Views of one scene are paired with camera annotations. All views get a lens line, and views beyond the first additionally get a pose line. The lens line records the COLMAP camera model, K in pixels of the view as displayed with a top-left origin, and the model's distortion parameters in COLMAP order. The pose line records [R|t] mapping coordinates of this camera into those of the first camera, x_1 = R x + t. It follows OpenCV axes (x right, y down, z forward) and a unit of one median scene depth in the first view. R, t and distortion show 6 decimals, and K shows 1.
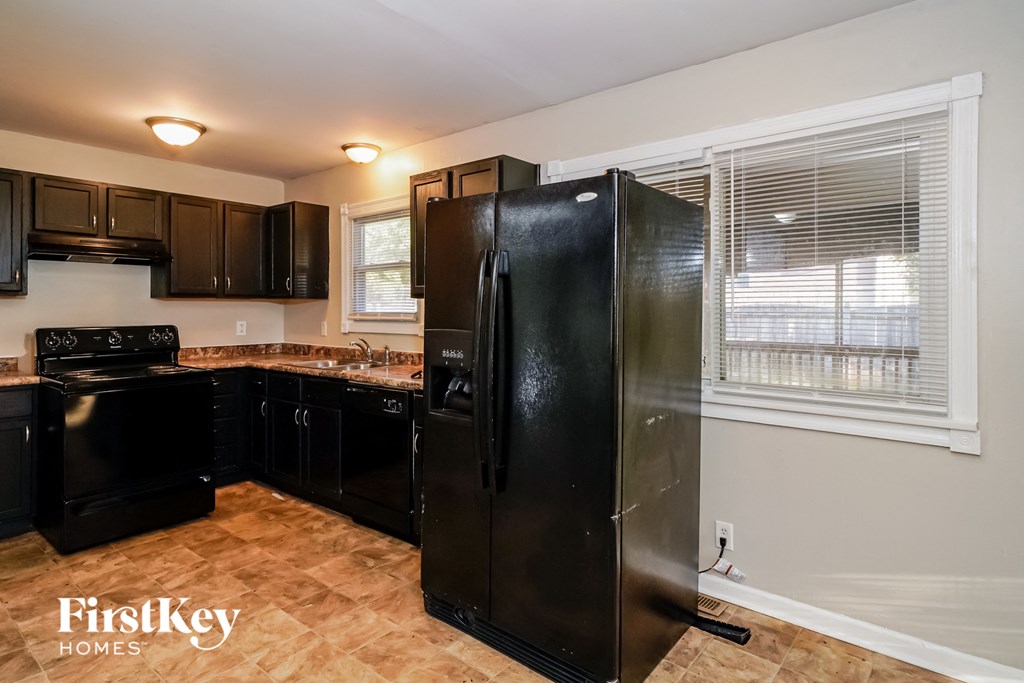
lens RADIAL K [[545.2, 0, 513.7], [0, 545.2, 327.5], [0, 0, 1]] dist [0.001483, 0.000297]
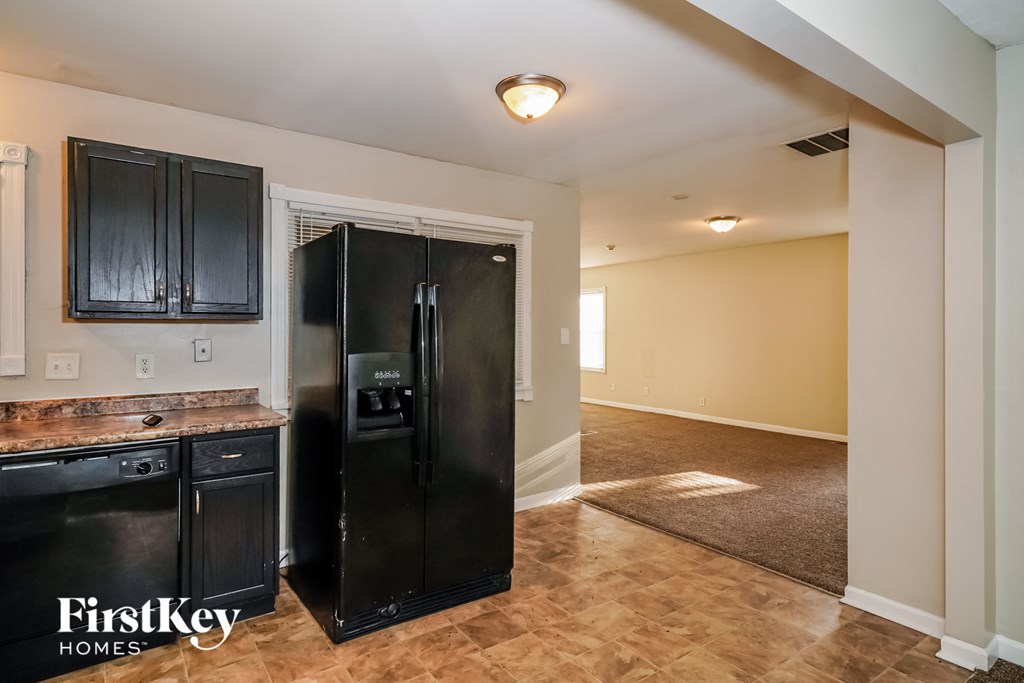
lens RADIAL K [[545.2, 0, 513.7], [0, 545.2, 327.5], [0, 0, 1]] dist [0.001483, 0.000297]
pose [[0.268021, 0.000724, 0.963413, -1.101675], [0.022732, 0.999717, -0.007075, -0.033310], [-0.963145, 0.023797, 0.267929, 0.453347]]
